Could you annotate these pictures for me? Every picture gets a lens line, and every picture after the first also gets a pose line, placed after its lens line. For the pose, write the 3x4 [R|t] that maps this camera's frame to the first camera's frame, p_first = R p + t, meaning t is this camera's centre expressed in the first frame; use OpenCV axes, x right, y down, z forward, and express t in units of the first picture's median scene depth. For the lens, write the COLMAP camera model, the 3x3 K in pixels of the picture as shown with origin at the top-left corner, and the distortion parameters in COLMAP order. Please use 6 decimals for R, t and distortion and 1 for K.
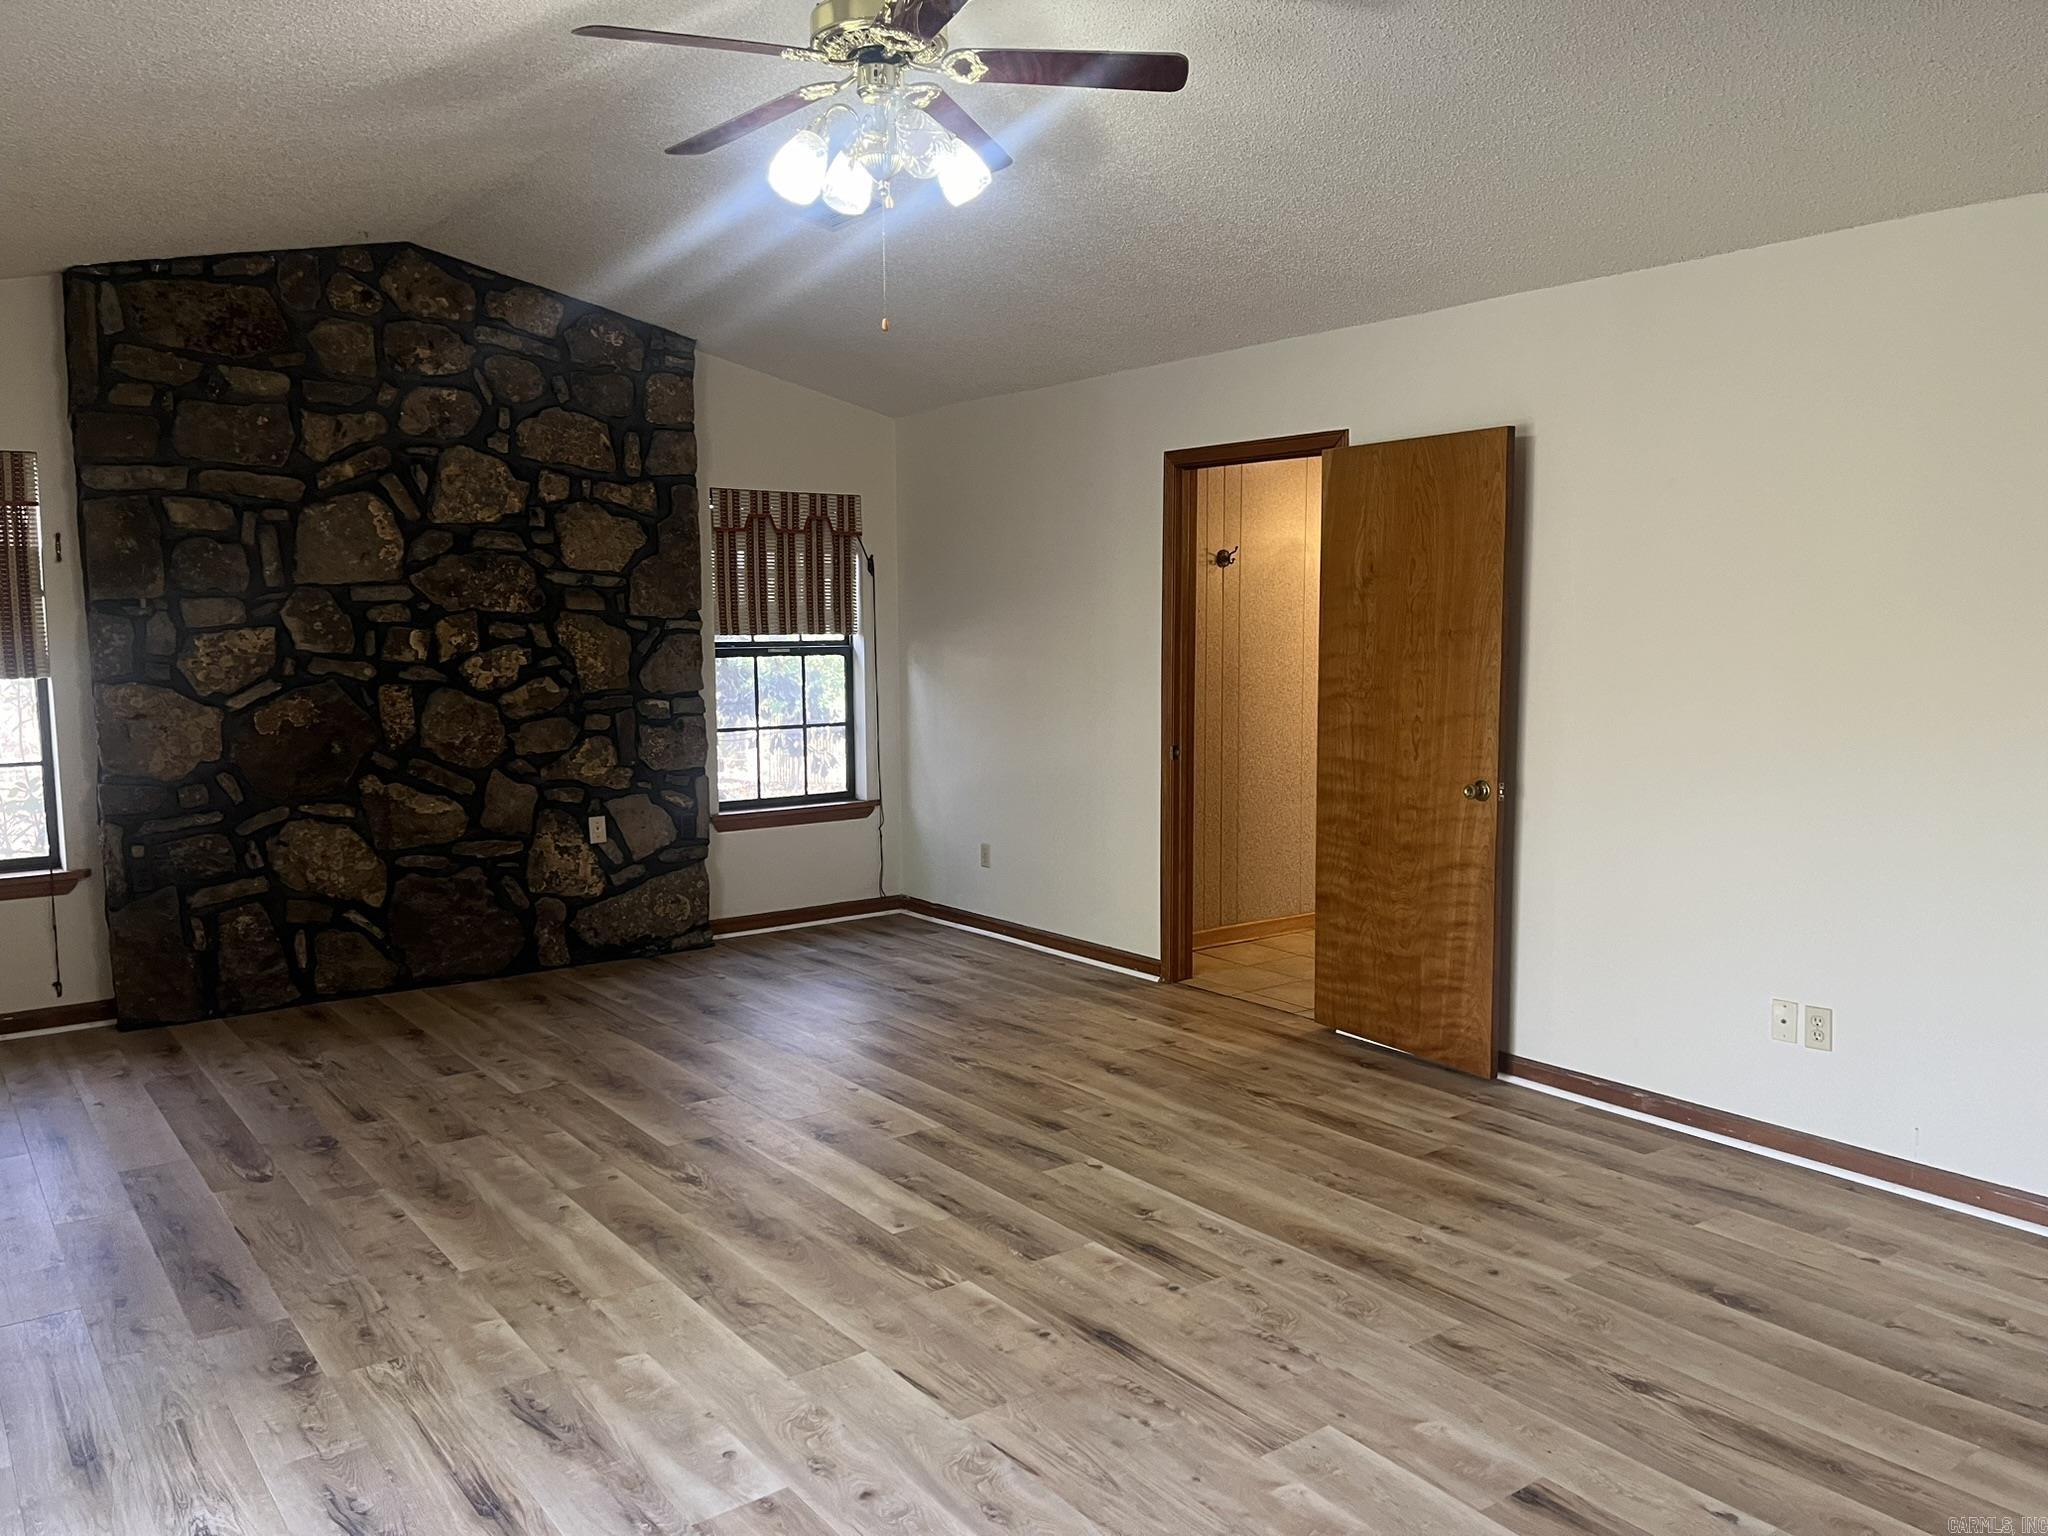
lens RADIAL K [[1547.1, 0, 1029.4], [0, 1547.1, 775.3], [0, 0, 1]] dist [0.077124, -0.089710]
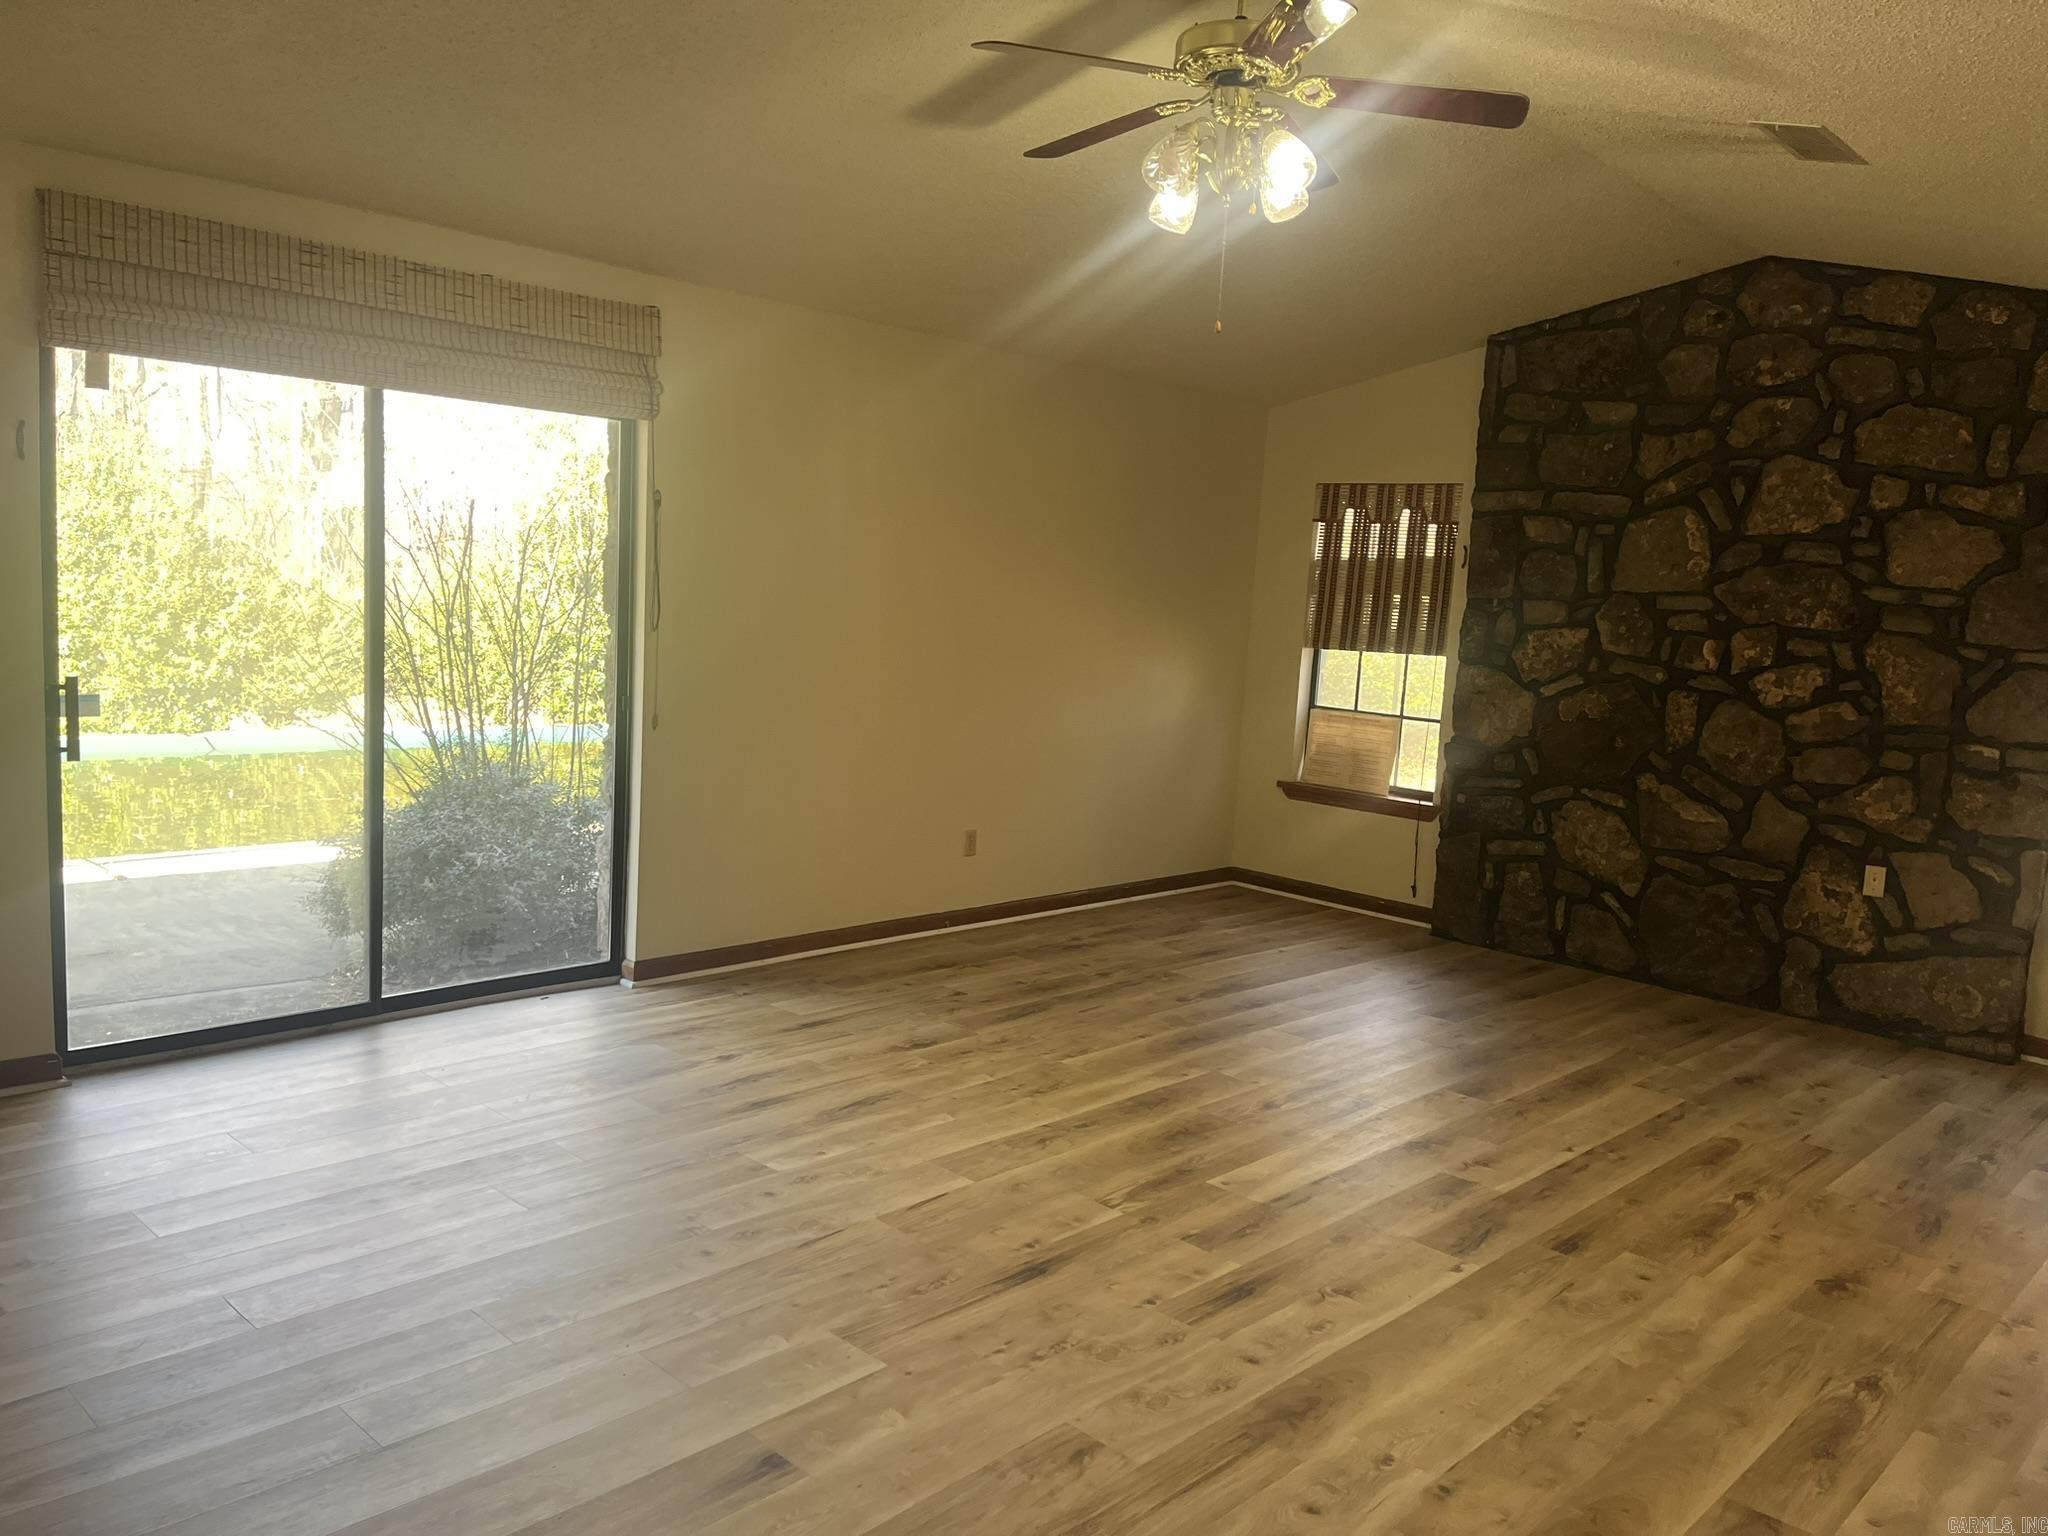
lens RADIAL K [[1547.1, 0, 1029.4], [0, 1547.1, 775.3], [0, 0, 1]] dist [0.077124, -0.089710]
pose [[0.170135, 0.137552, -0.975773, 0.547473], [-0.167552, 0.979829, 0.108909, -0.044274], [0.971072, 0.144964, 0.189751, 0.396485]]
